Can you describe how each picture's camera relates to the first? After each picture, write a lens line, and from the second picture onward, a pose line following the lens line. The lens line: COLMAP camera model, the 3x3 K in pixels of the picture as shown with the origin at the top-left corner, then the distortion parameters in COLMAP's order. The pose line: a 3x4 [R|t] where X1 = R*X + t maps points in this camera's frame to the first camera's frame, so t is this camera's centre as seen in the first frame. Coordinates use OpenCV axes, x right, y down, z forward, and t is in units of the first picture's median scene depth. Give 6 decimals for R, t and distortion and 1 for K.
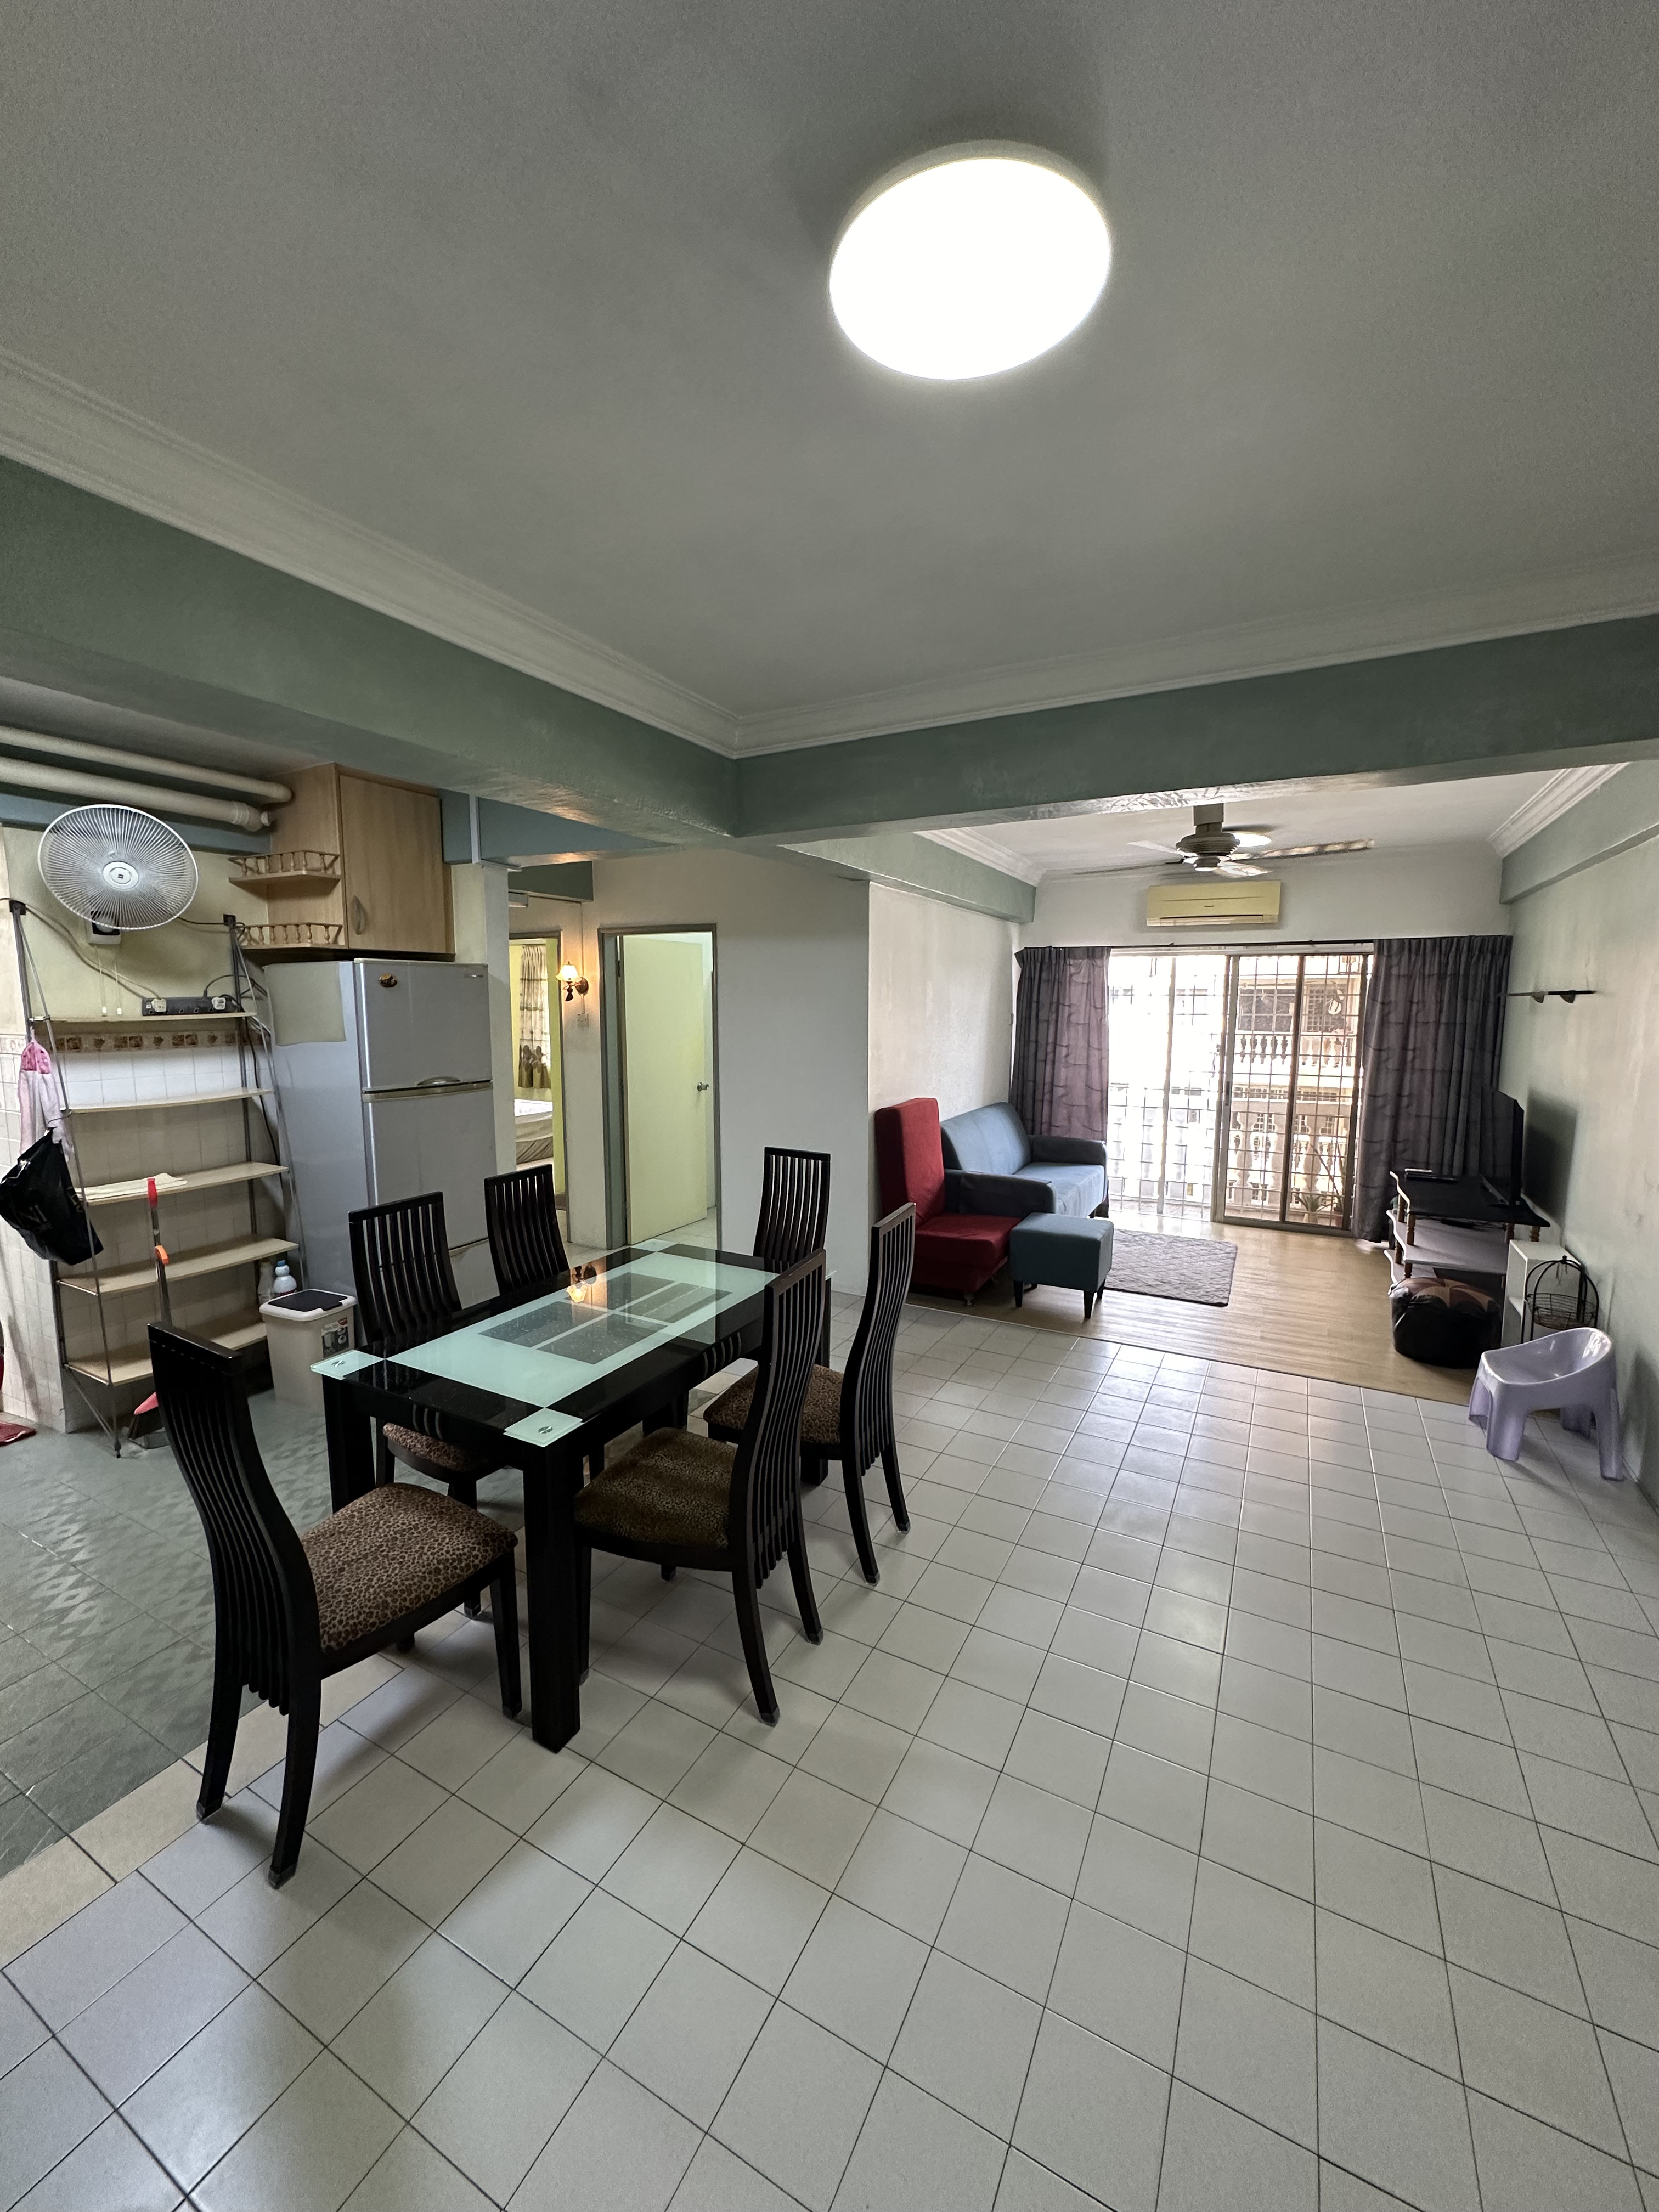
lens RADIAL K [[877.0, 0, 822.4], [0, 877.0, 1102.2], [0, 0, 1]] dist [-0.000329, 0.001022]
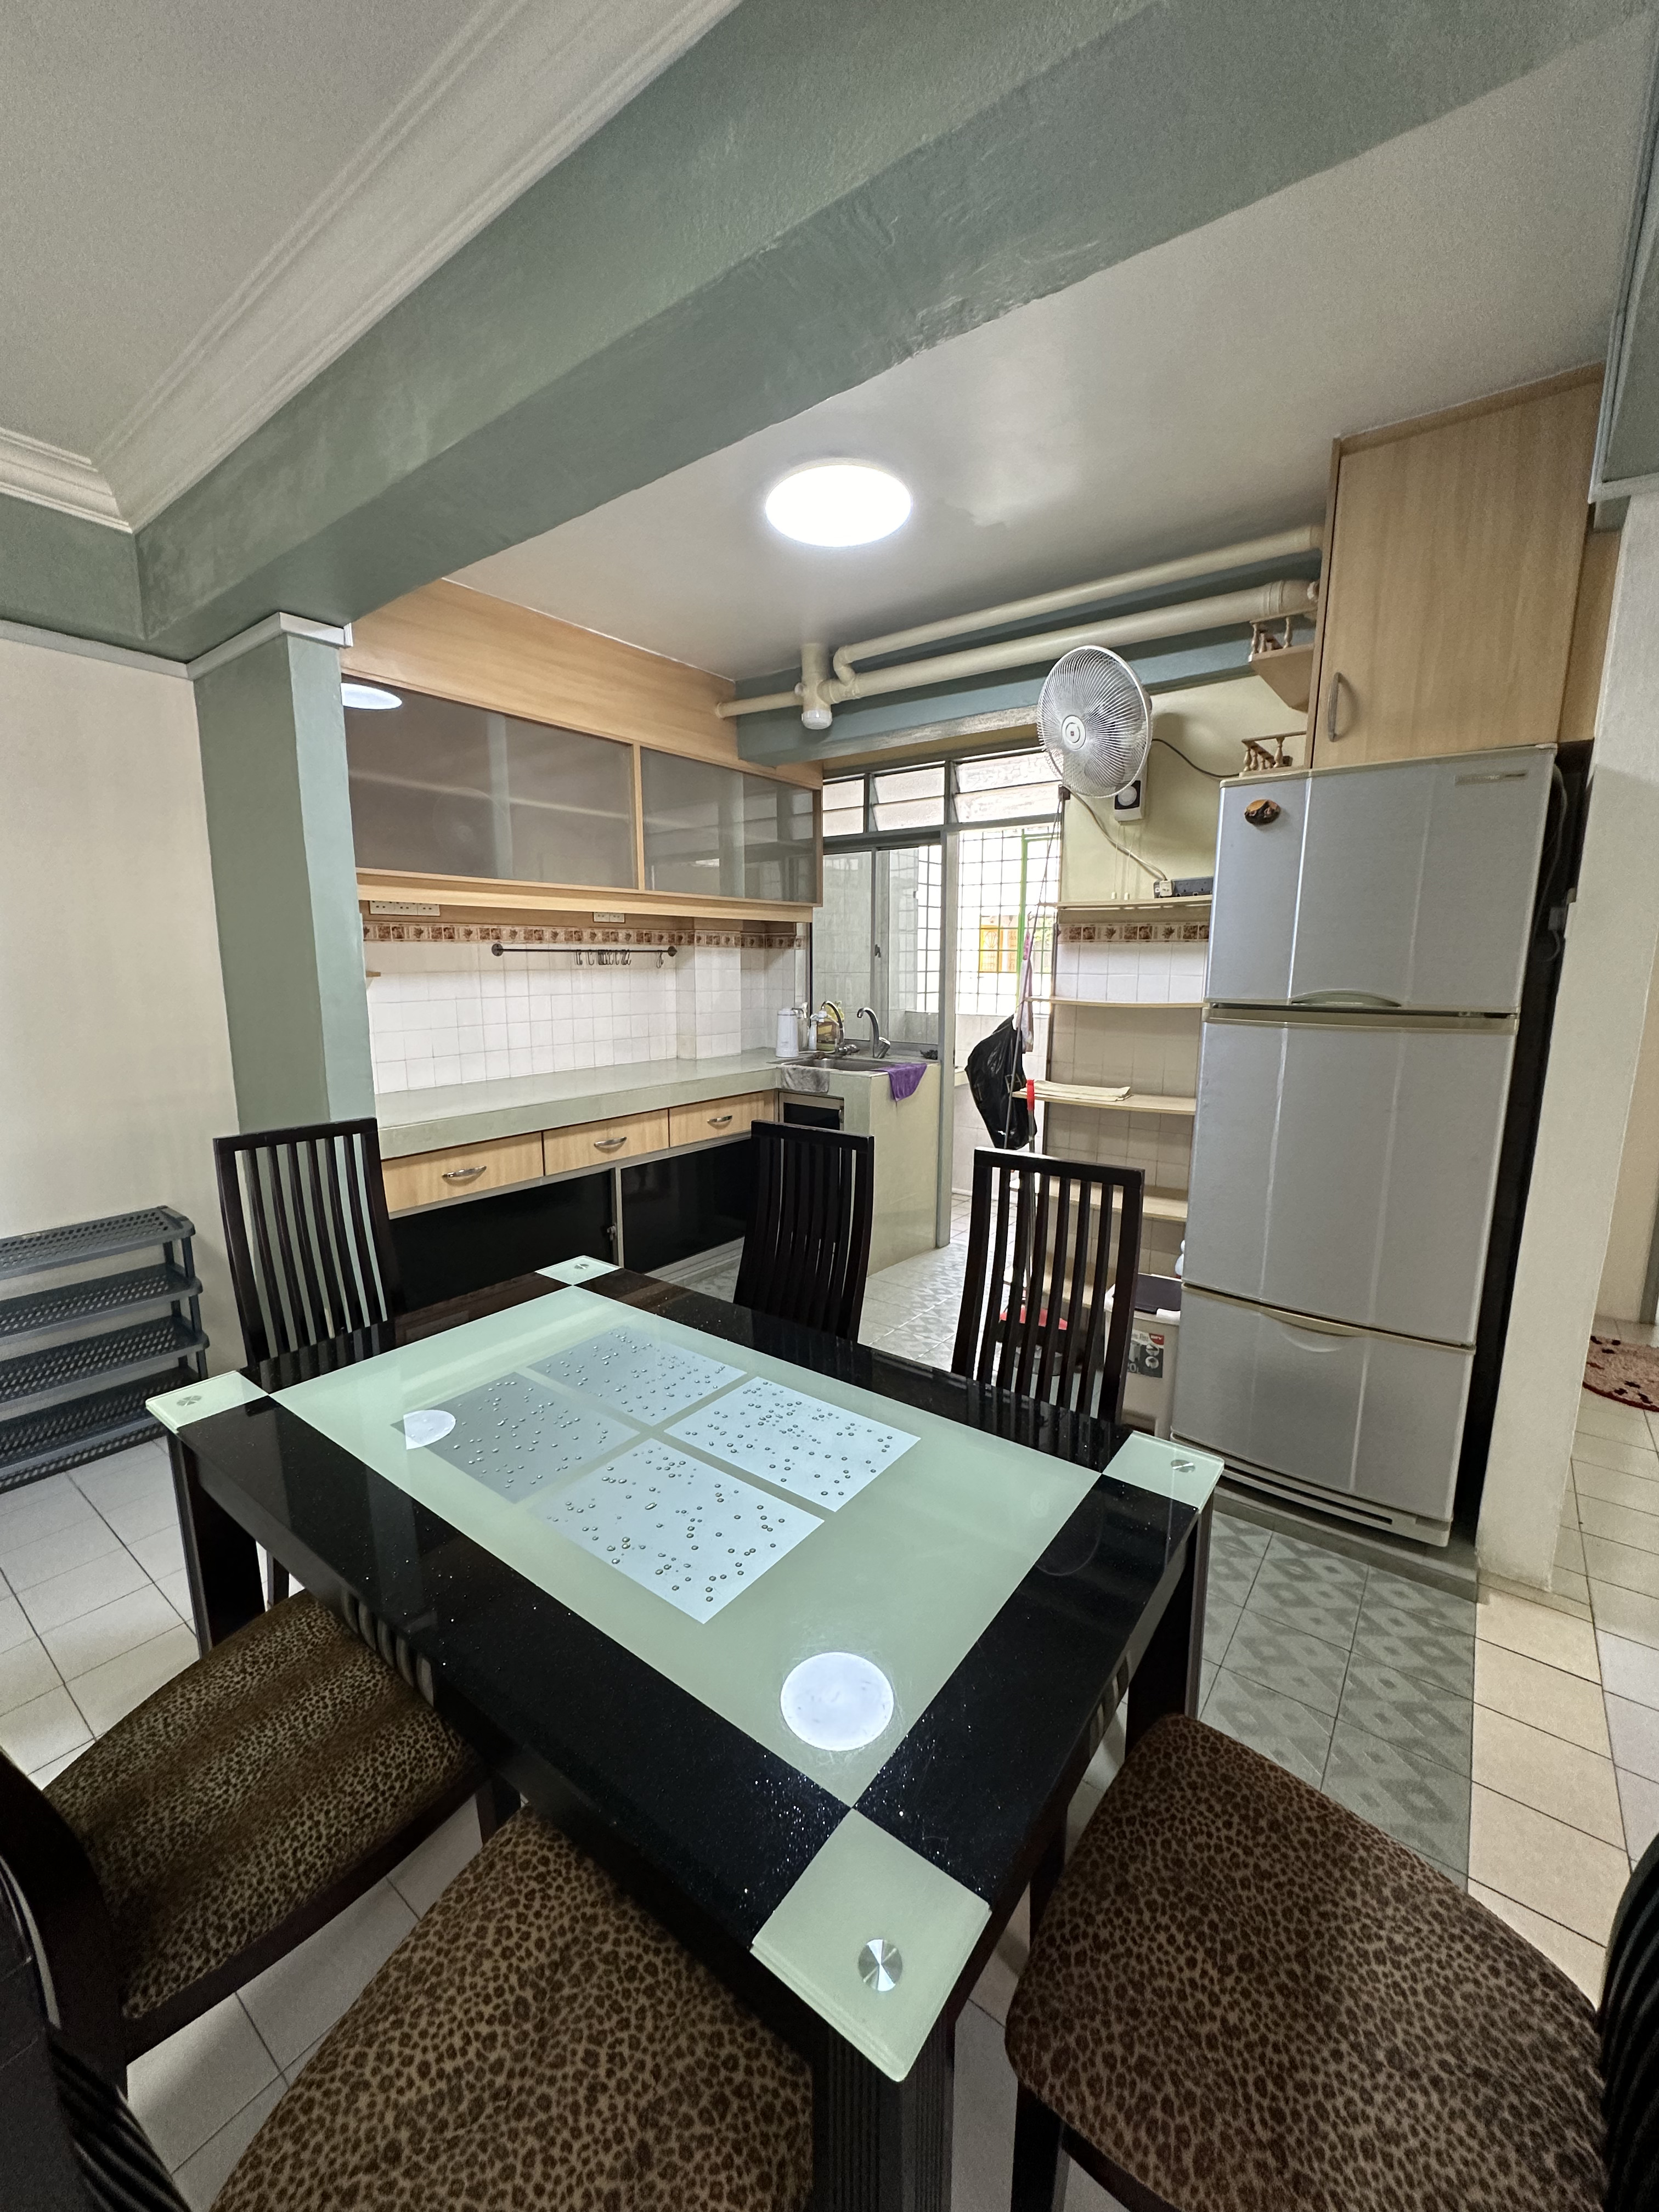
lens RADIAL K [[877.0, 0, 832.1], [0, 877.0, 1105.6], [0, 0, 1]] dist [-0.000329, 0.001022]
pose [[-0.144677, 0.177779, -0.973377, 0.132697], [-0.115950, 0.973903, 0.195109, -0.035742], [0.982662, 0.141091, -0.120288, 0.818285]]
